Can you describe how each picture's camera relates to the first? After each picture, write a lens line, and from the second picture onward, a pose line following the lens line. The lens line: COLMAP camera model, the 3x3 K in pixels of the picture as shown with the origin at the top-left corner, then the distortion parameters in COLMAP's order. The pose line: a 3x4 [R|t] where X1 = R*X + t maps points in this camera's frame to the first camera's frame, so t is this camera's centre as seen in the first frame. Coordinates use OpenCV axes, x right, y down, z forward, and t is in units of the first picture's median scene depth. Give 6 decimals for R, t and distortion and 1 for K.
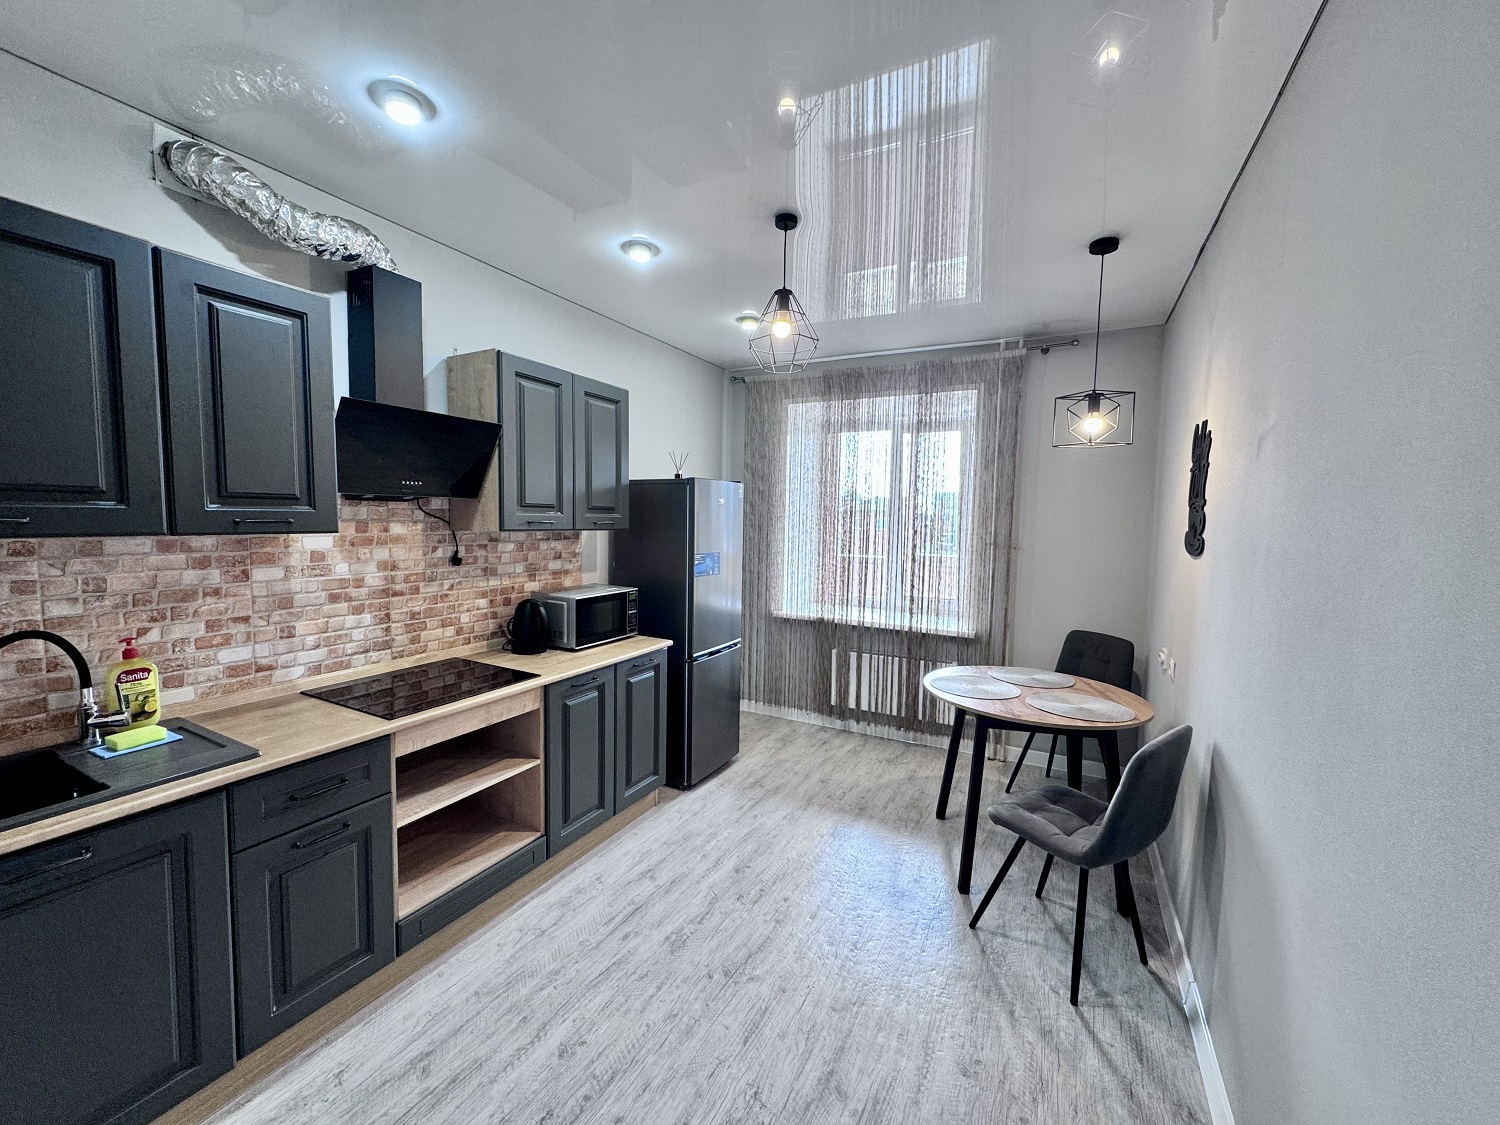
lens RADIAL K [[606.4, 0, 759.1], [0, 606.4, 566.4], [0, 0, 1]] dist [0.005822, 0.000242]
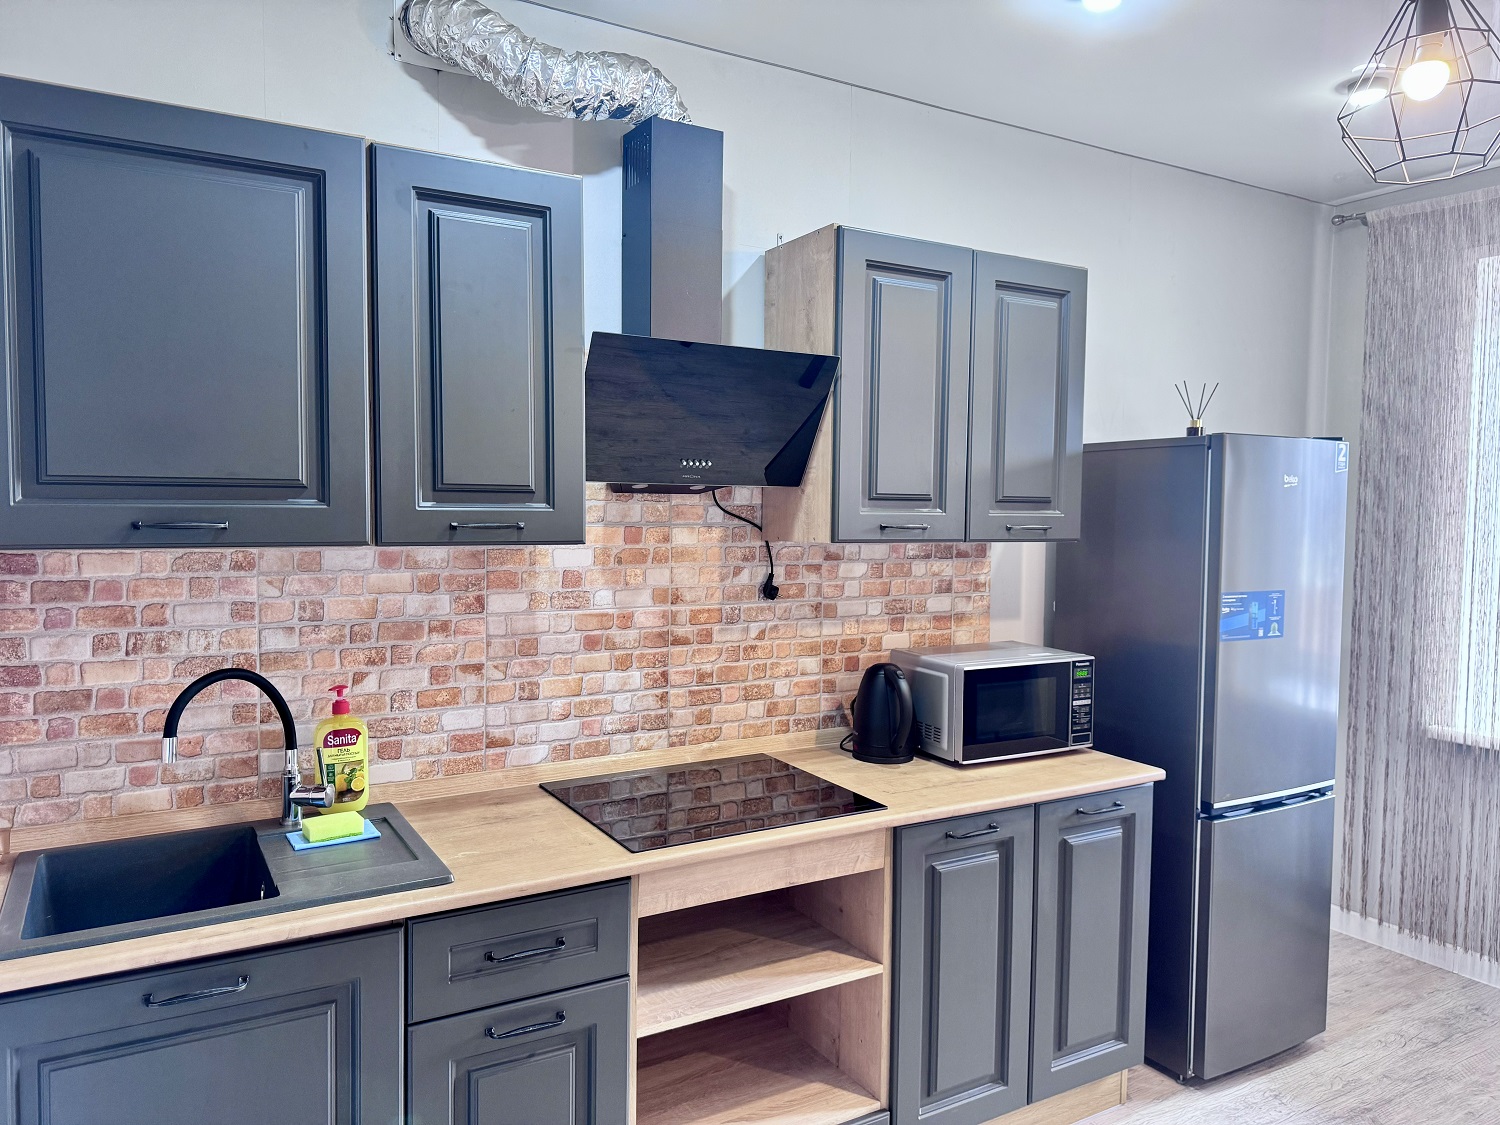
lens RADIAL K [[1059.9, 0, 750.0], [0, 1059.9, 562.5], [0, 0, 1]] dist [0.104044, -0.152555]
pose [[0.844361, 0.021469, -0.535344, 0.047308], [-0.039990, 0.998935, -0.023013, -0.014174], [0.534280, 0.040840, 0.844320, 0.125221]]
